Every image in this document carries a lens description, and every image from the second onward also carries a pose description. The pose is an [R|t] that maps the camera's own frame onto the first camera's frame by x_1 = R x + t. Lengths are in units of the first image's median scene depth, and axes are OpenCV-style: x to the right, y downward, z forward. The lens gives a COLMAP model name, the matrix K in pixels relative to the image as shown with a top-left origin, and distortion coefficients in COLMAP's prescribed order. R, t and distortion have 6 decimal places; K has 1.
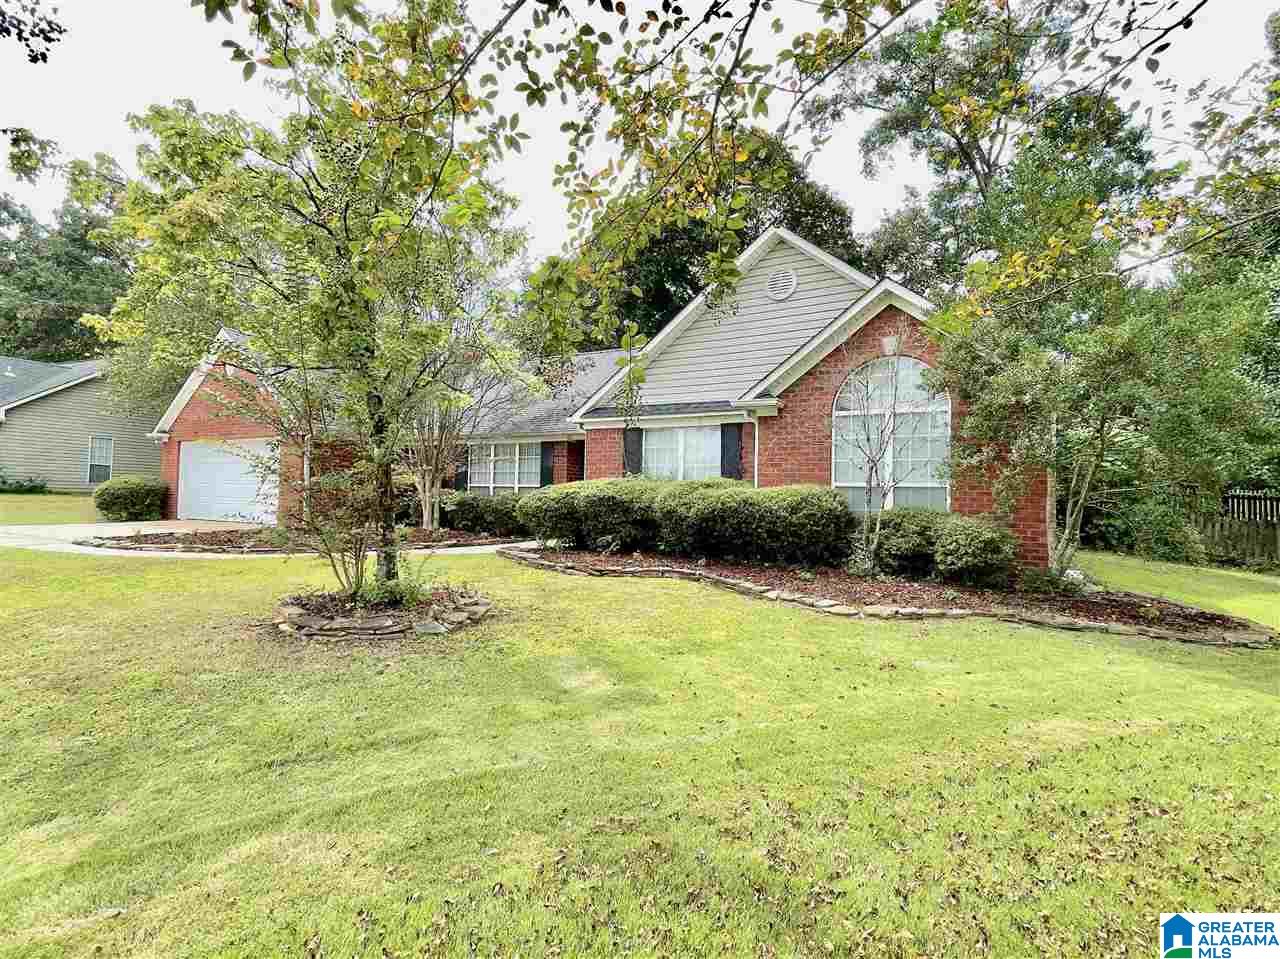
lens RADIAL K [[643.3, 0, 640.0], [0, 643.3, 479.5], [0, 0, 1]] dist [0.001826, 0.000068]
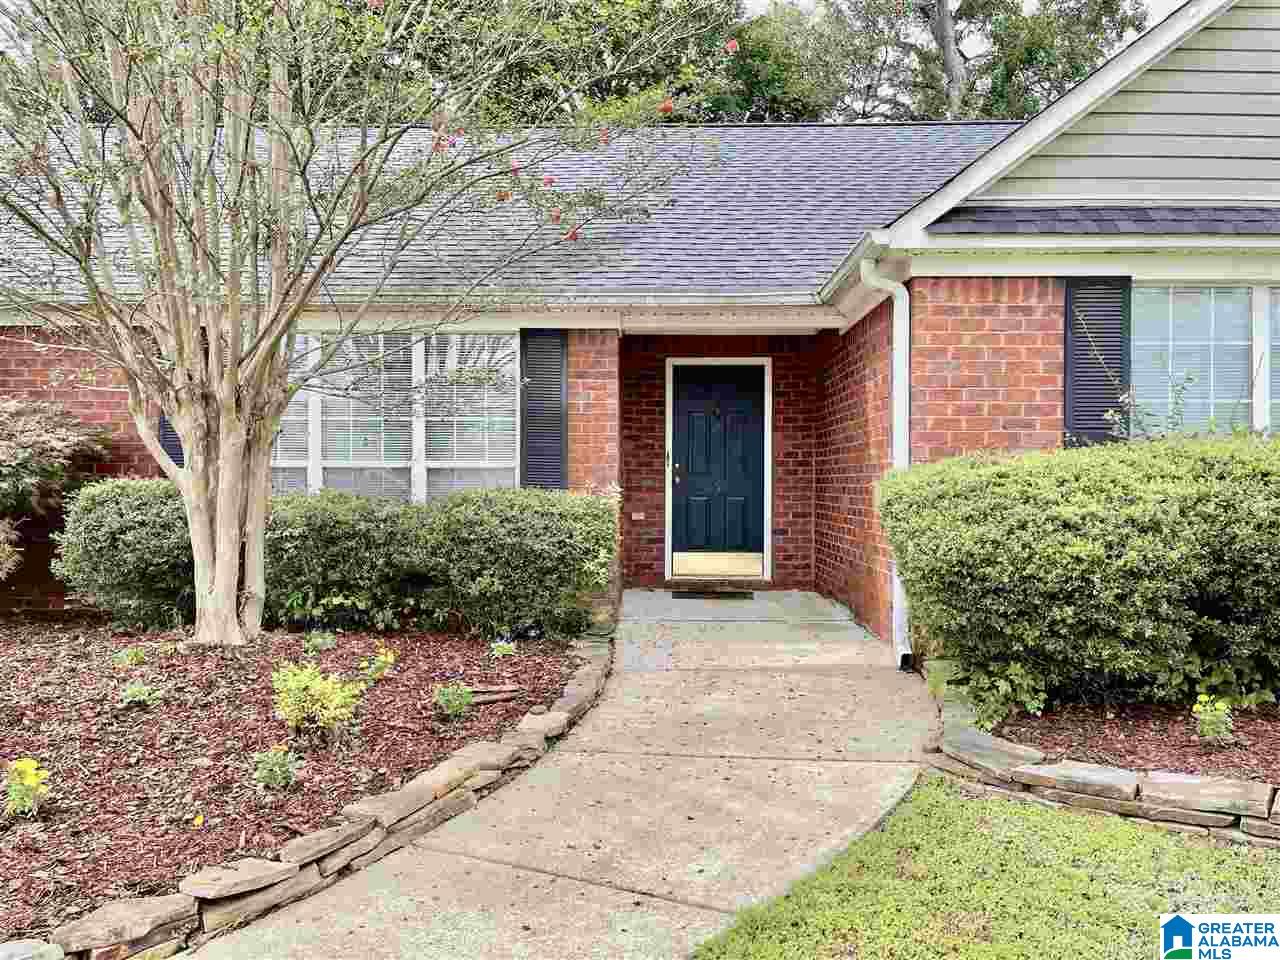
lens RADIAL K [[993.2, 0, 640.0], [0, 993.2, 480.0], [0, 0, 1]] dist [-0.000086, -0.000312]
pose [[0.877594, -0.017918, 0.479069, -0.432002], [0.002480, 0.999458, 0.032839, 0.000070], [-0.479398, -0.027631, 0.877163, 0.680700]]
